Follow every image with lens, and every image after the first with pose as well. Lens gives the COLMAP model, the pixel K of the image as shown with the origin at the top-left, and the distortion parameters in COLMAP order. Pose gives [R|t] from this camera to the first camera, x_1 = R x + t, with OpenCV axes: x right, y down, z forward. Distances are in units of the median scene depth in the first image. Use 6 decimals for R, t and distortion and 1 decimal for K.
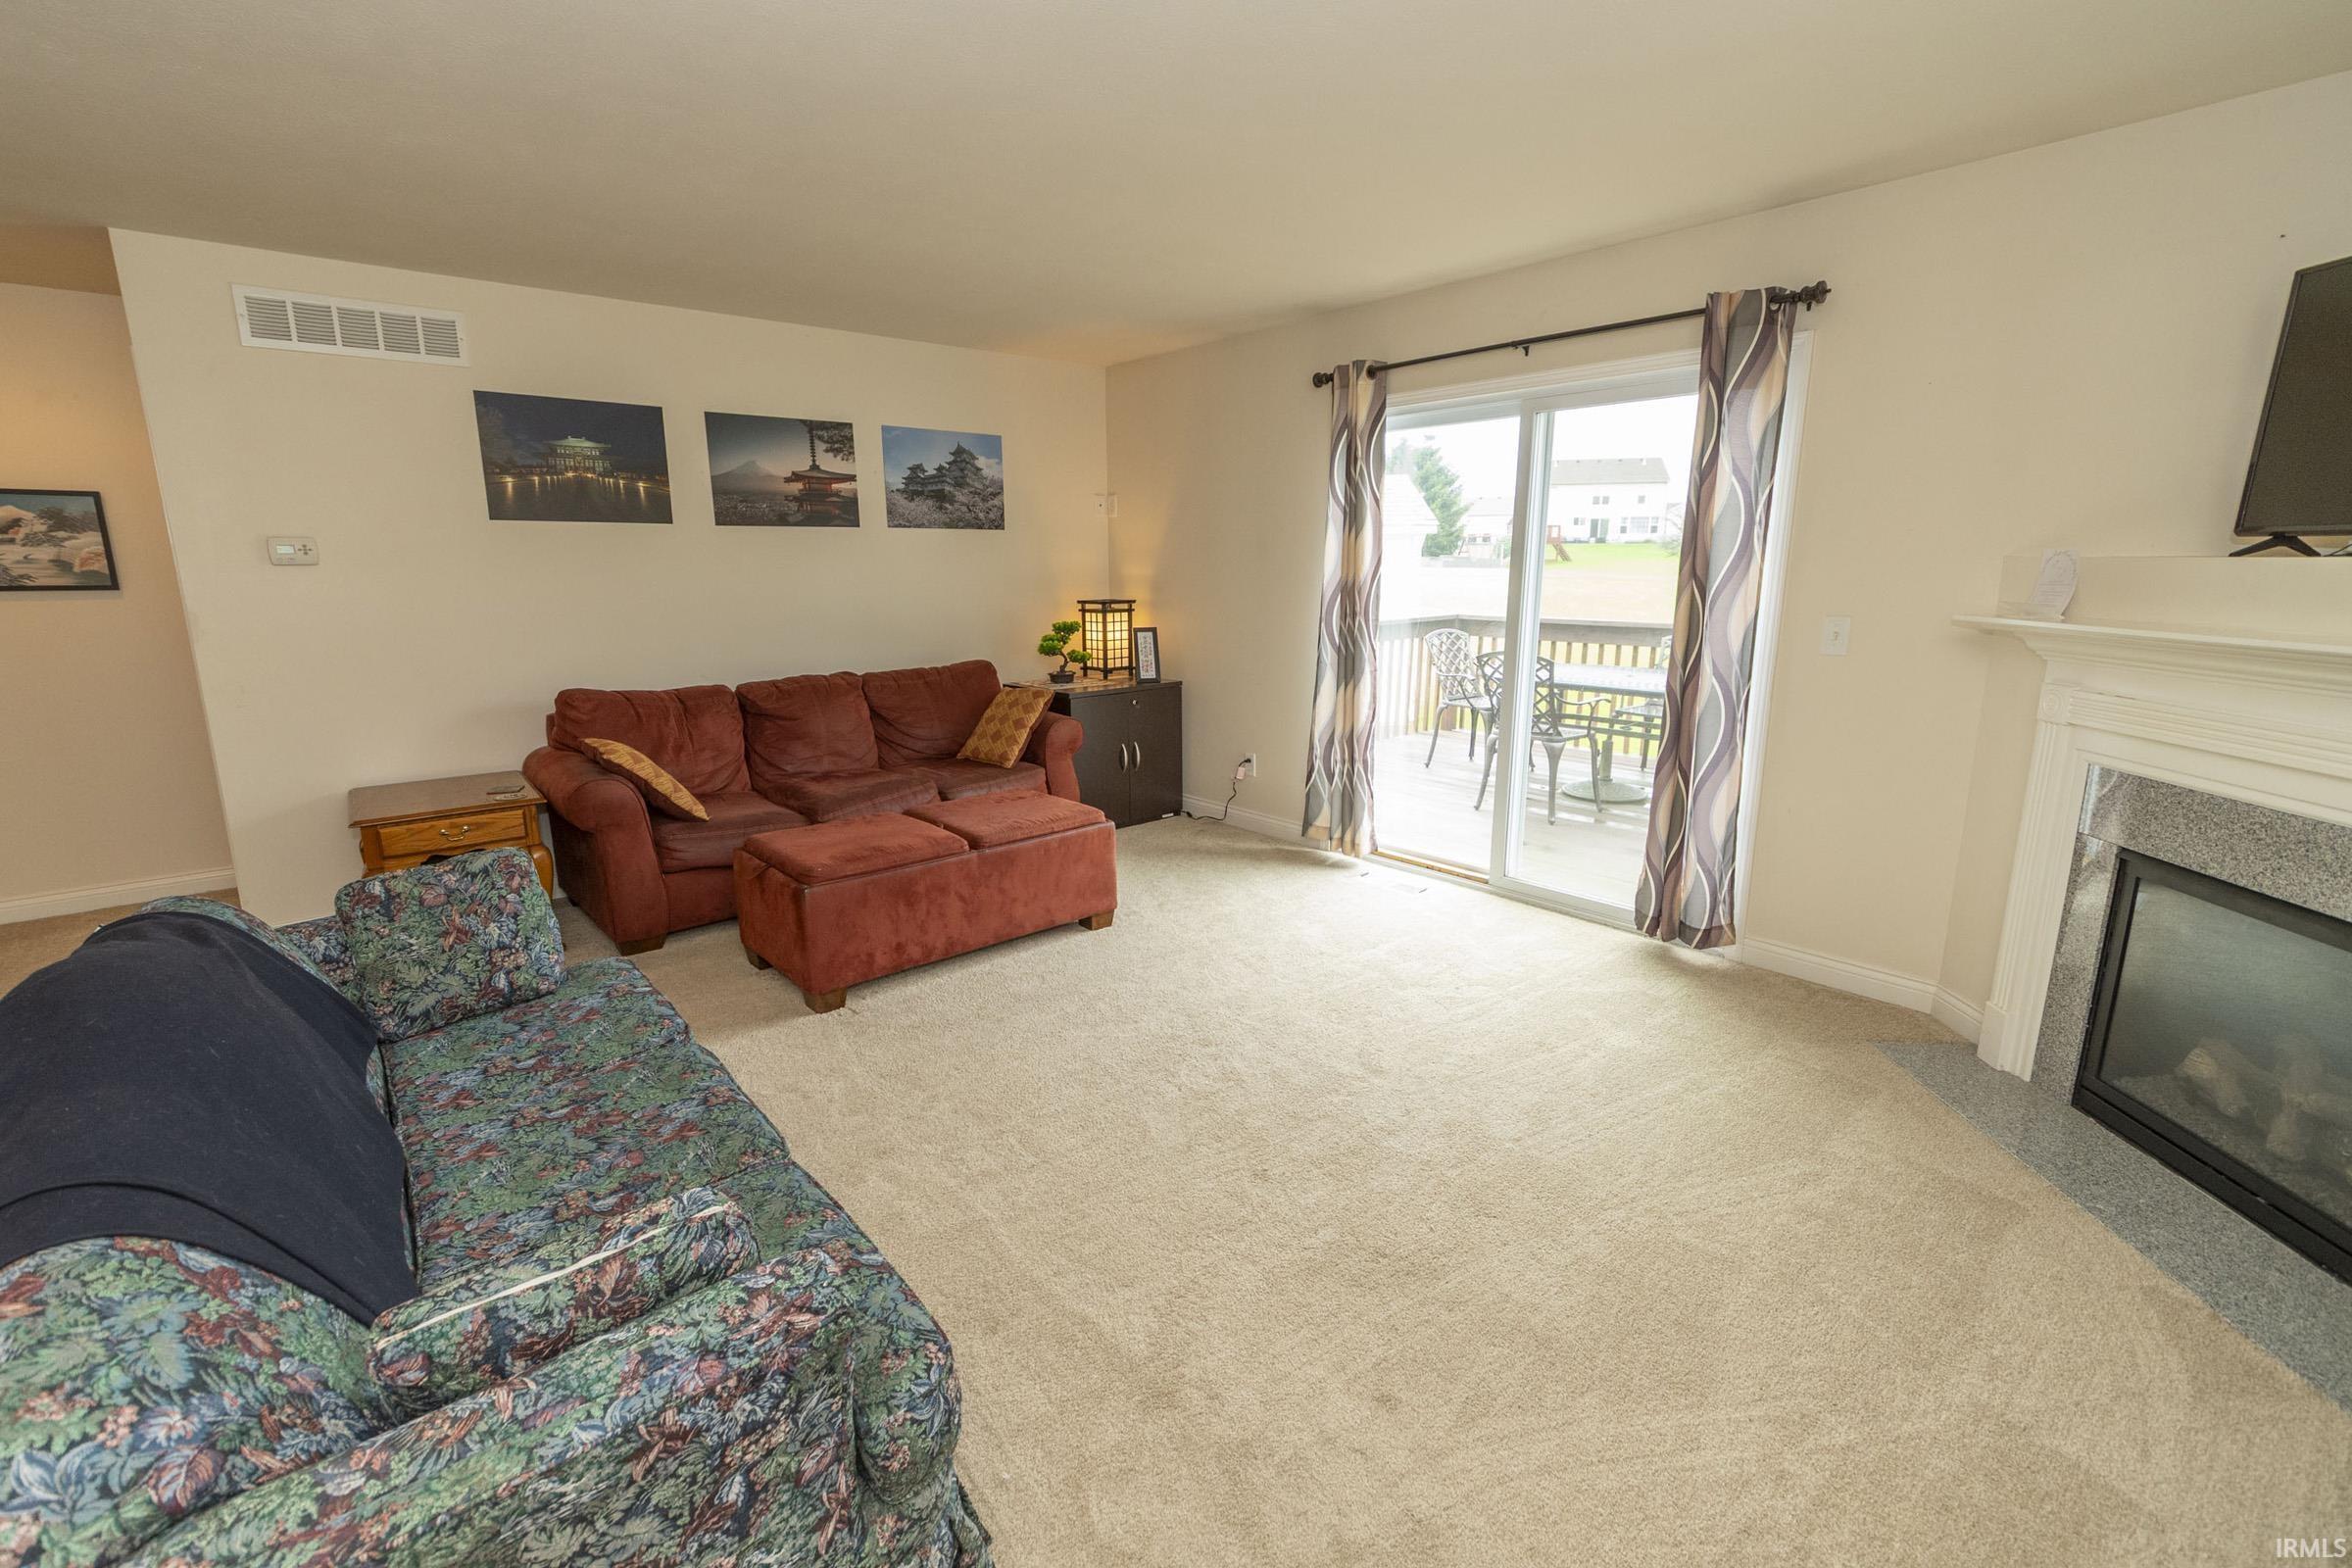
lens RADIAL K [[1033.9, 0, 1142.8], [0, 1033.9, 786.6], [0, 0, 1]] dist [-0.001544, 0.000629]
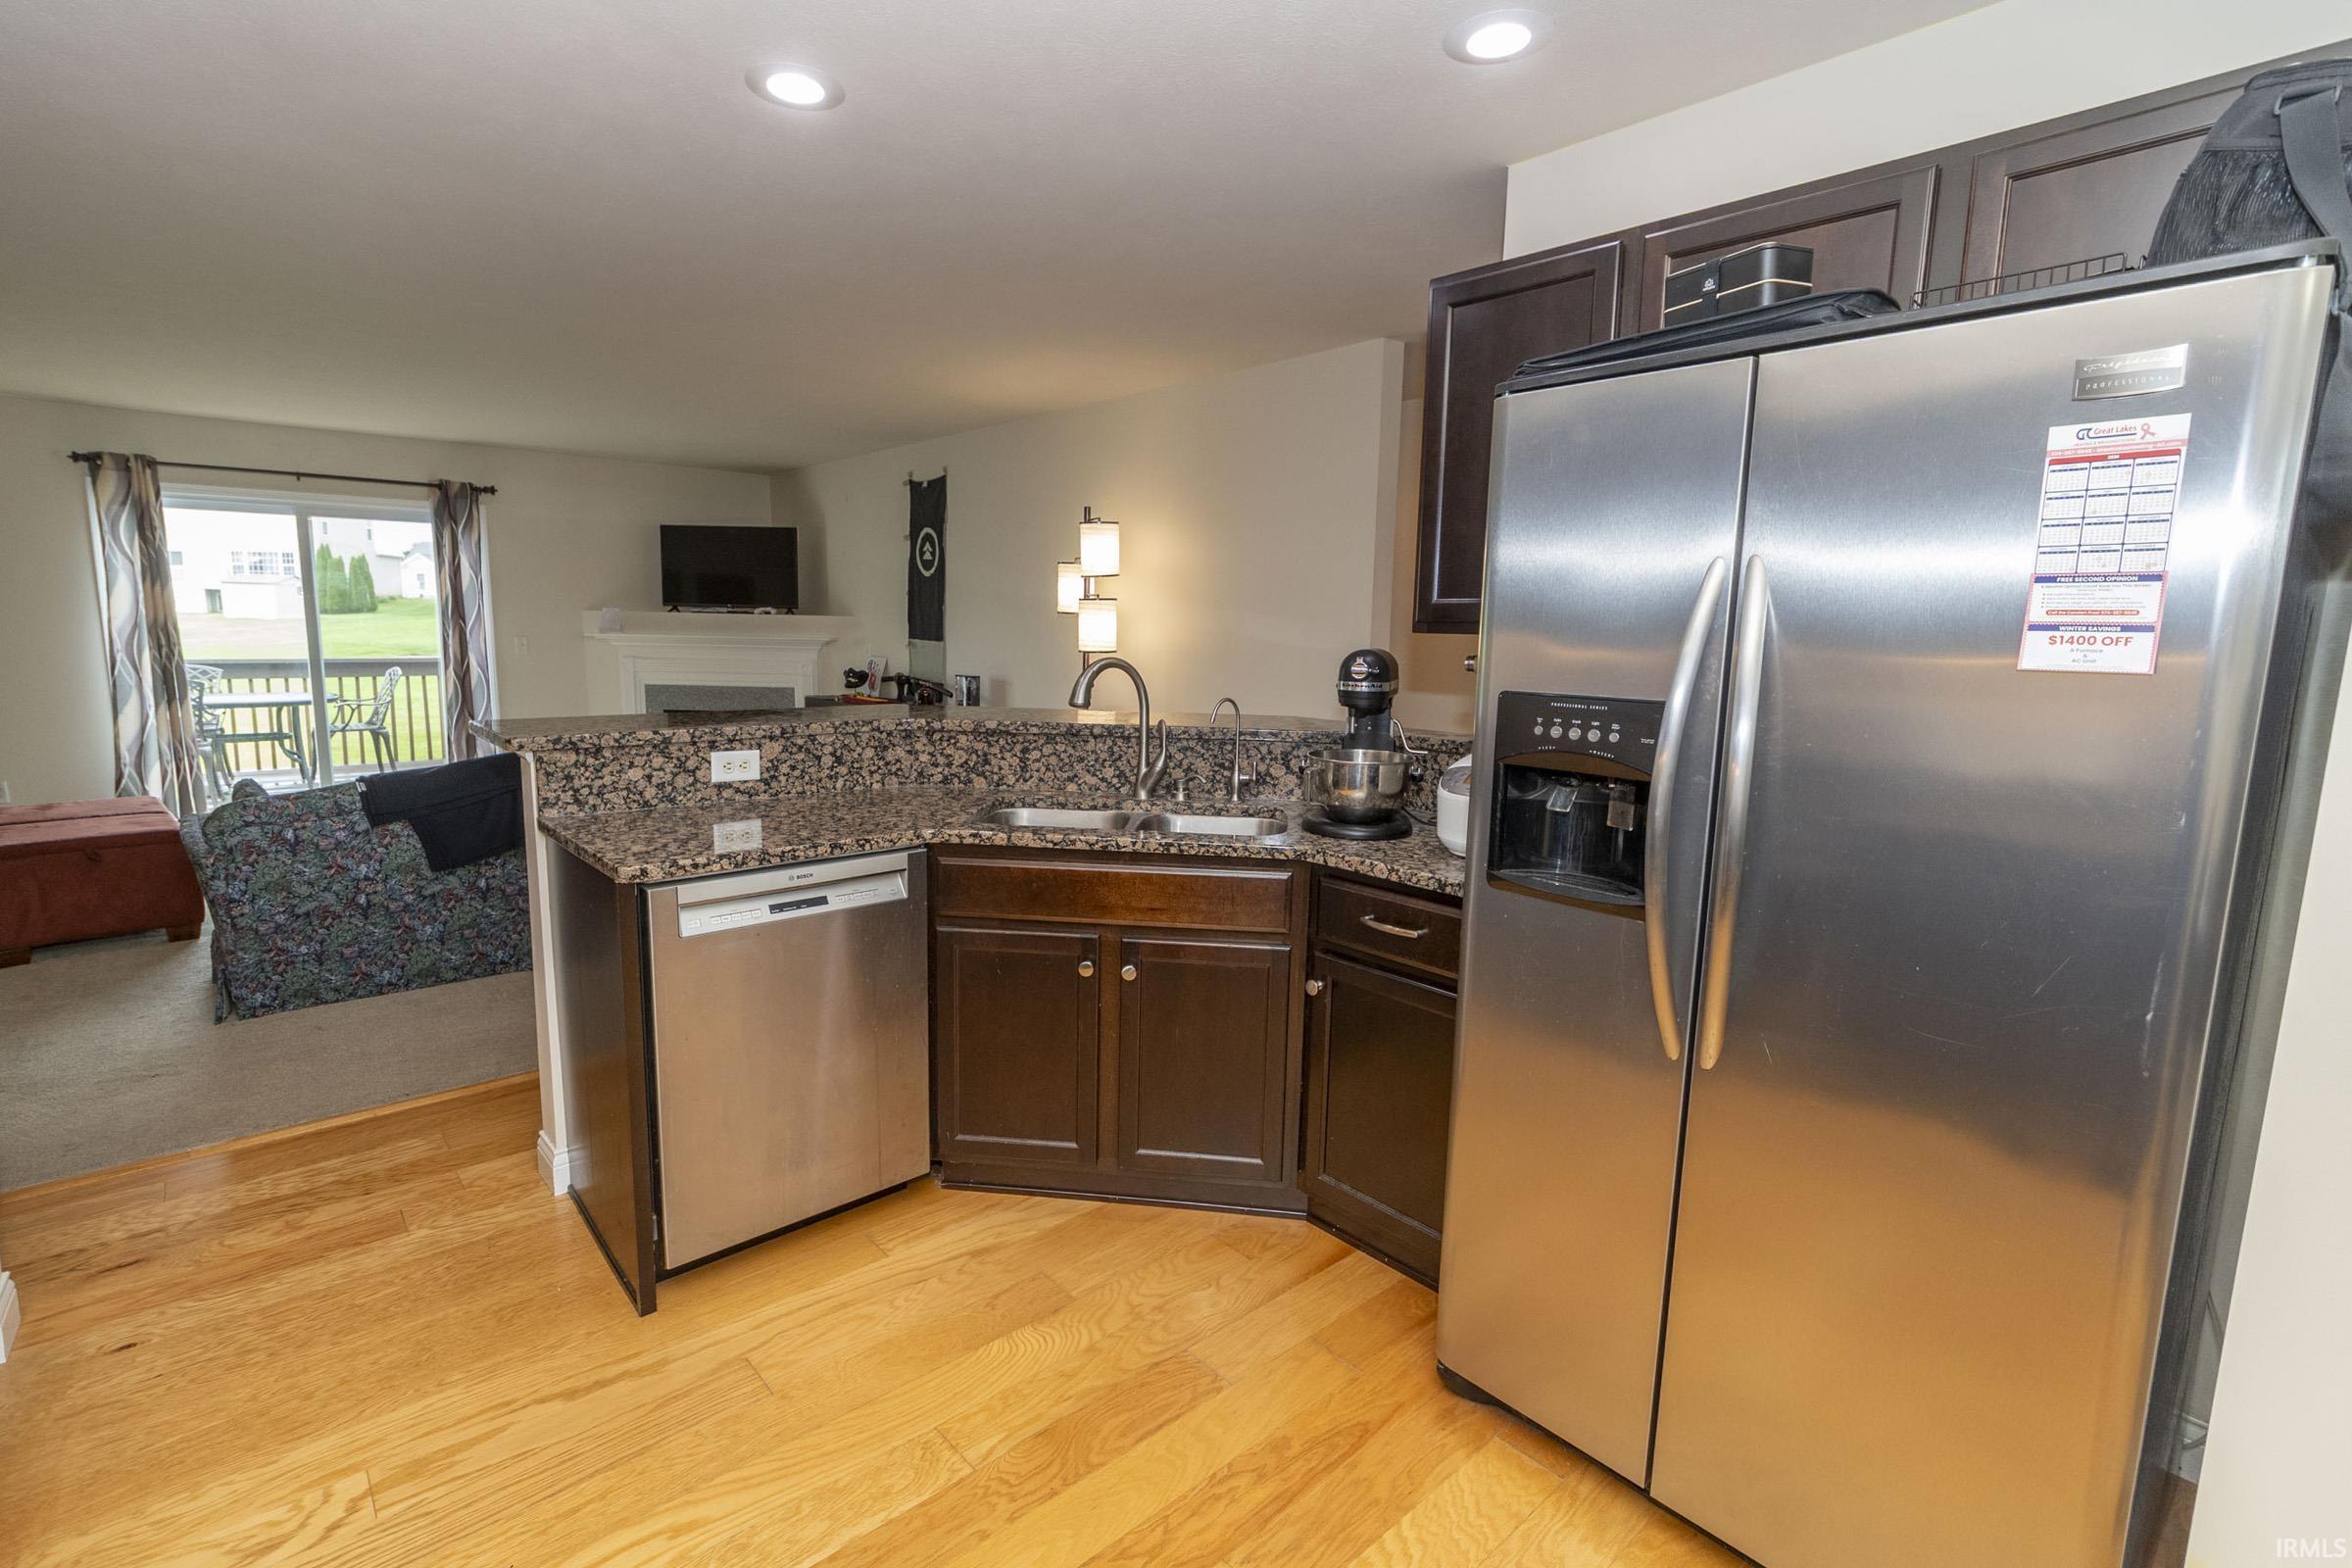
lens RADIAL K [[1082.5, 0, 1156.7], [0, 1082.5, 782.5], [0, 0, 1]] dist [-0.001169, -0.000457]
pose [[-0.027038, -0.139570, 0.989843, -1.252836], [0.198475, 0.969742, 0.142157, 0.057551], [-0.979733, 0.200303, 0.001482, -0.193163]]
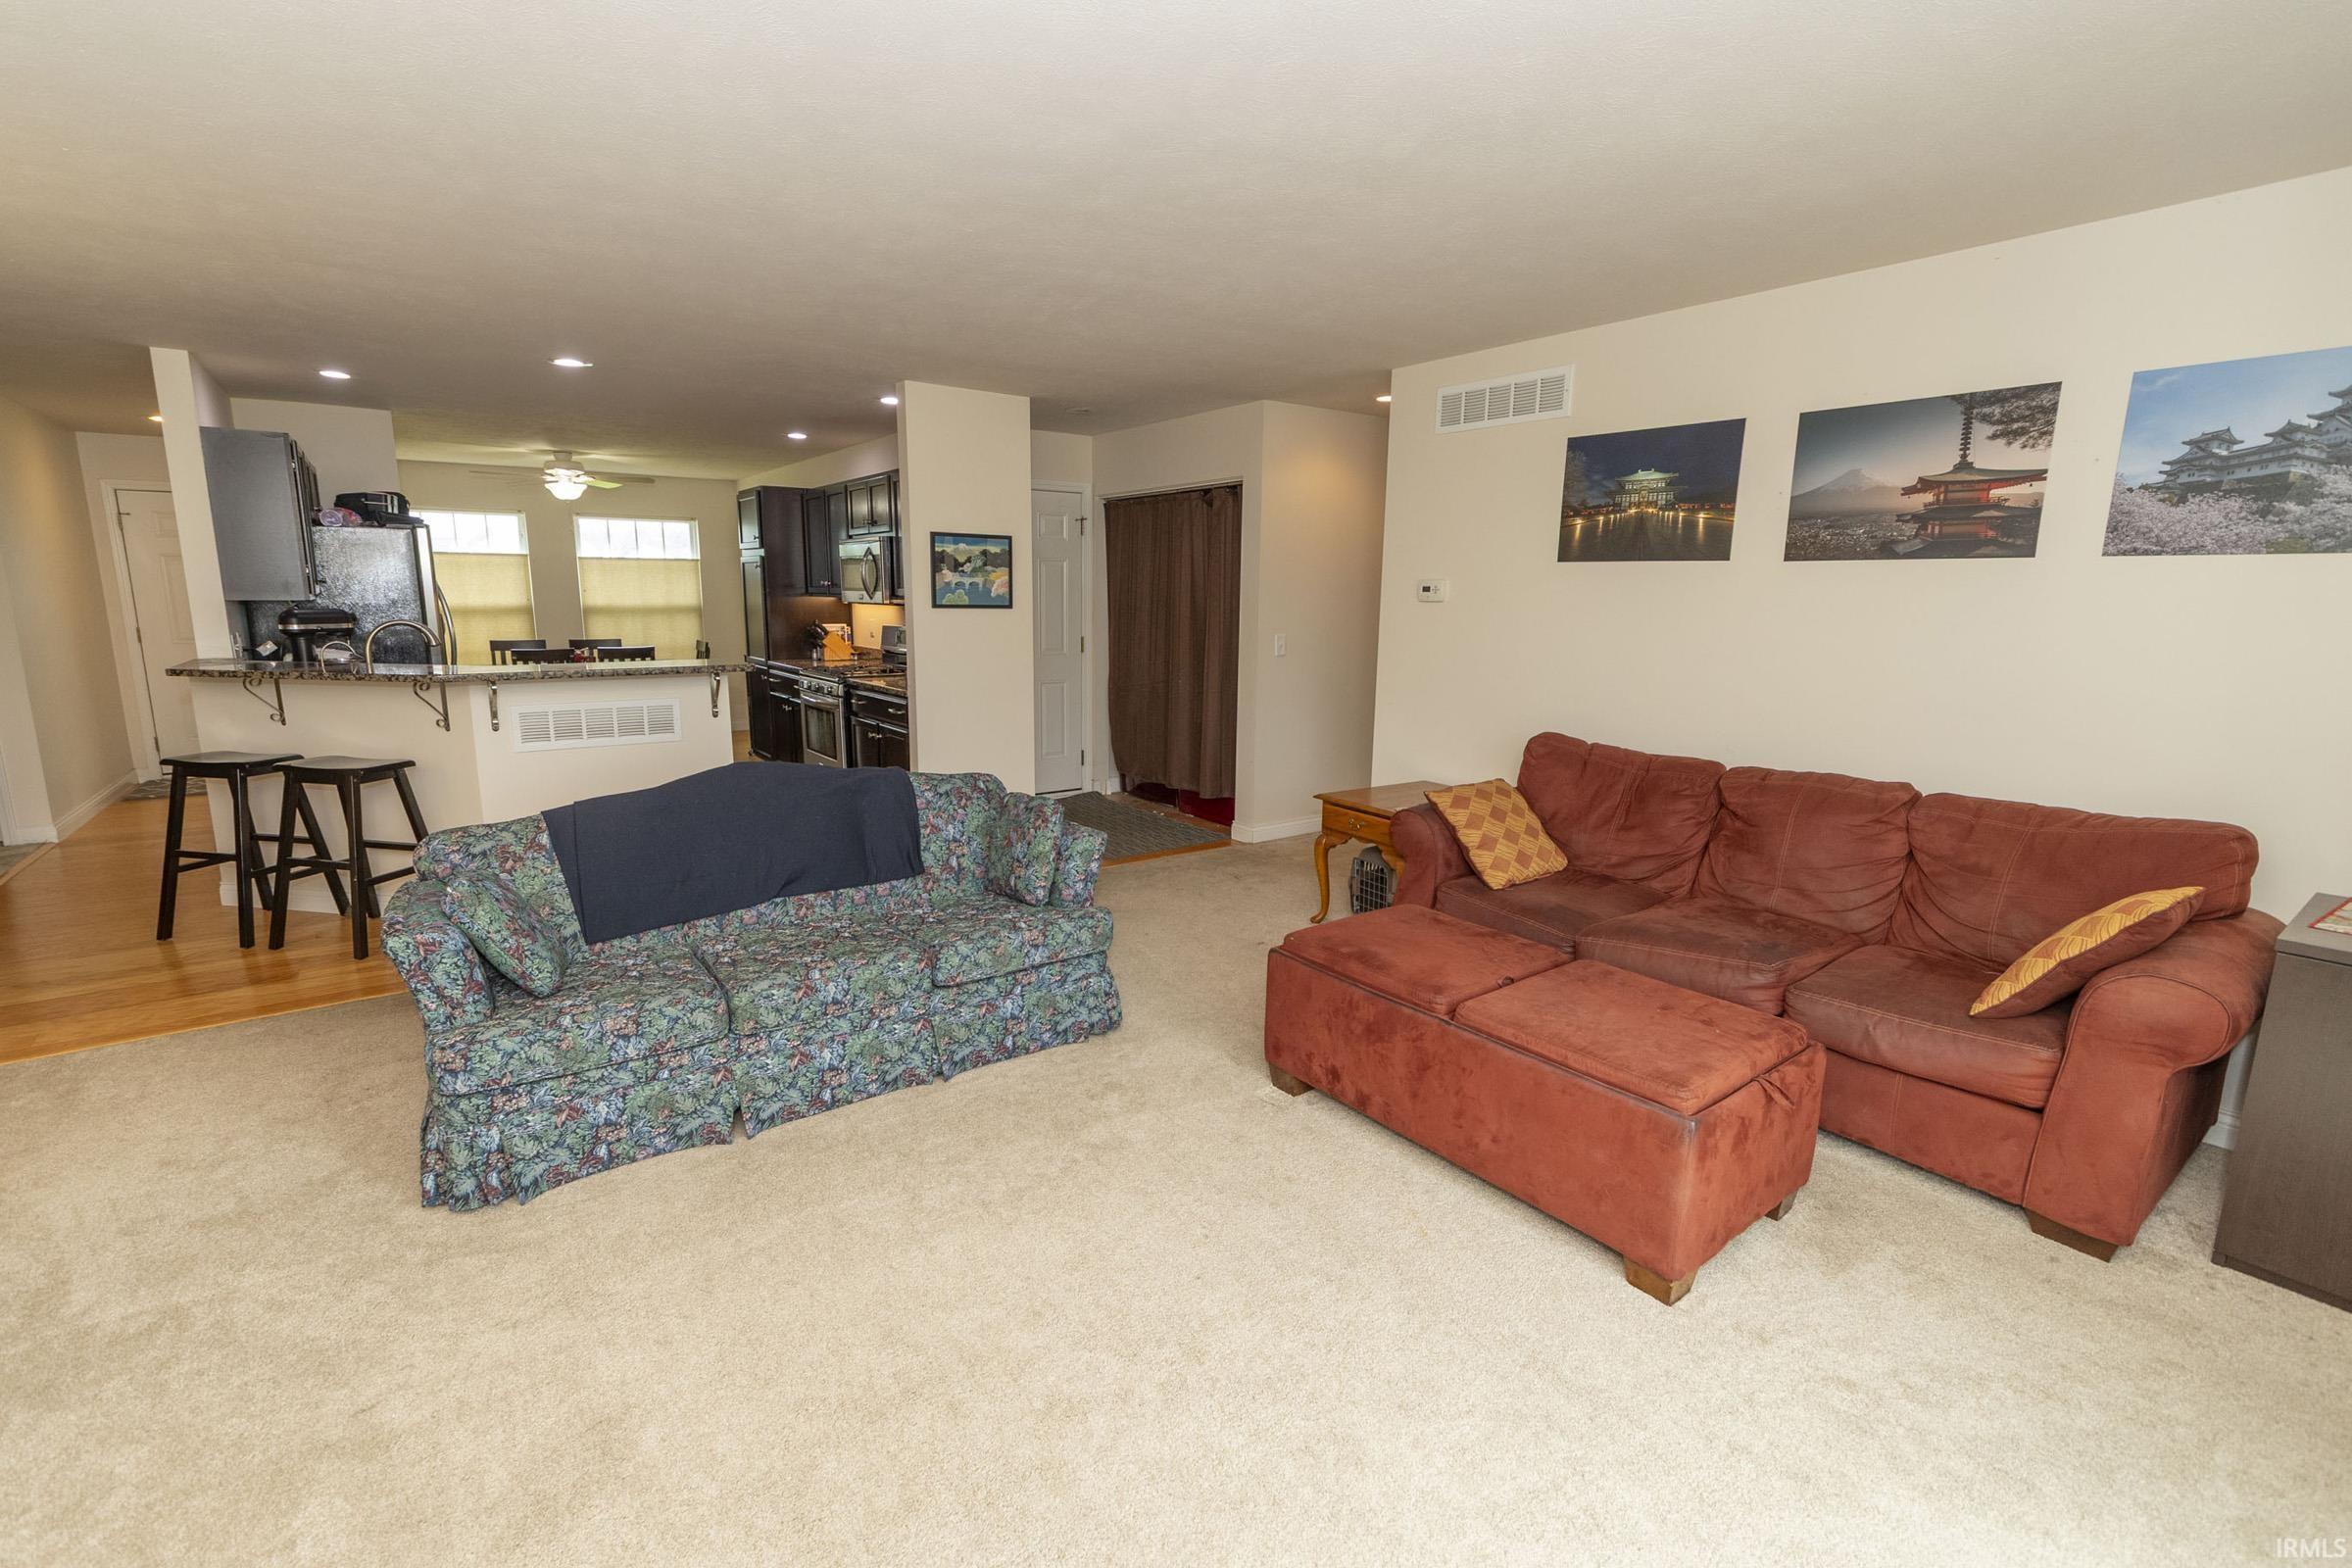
lens RADIAL K [[1033.9, 0, 1159.0], [0, 1033.9, 780.7], [0, 0, 1]] dist [-0.001544, 0.000629]
pose [[-0.062452, 0.186164, -0.980532, 0.418179], [-0.225952, 0.954304, 0.195576, -0.151898], [0.972134, 0.233767, -0.017534, 0.640395]]
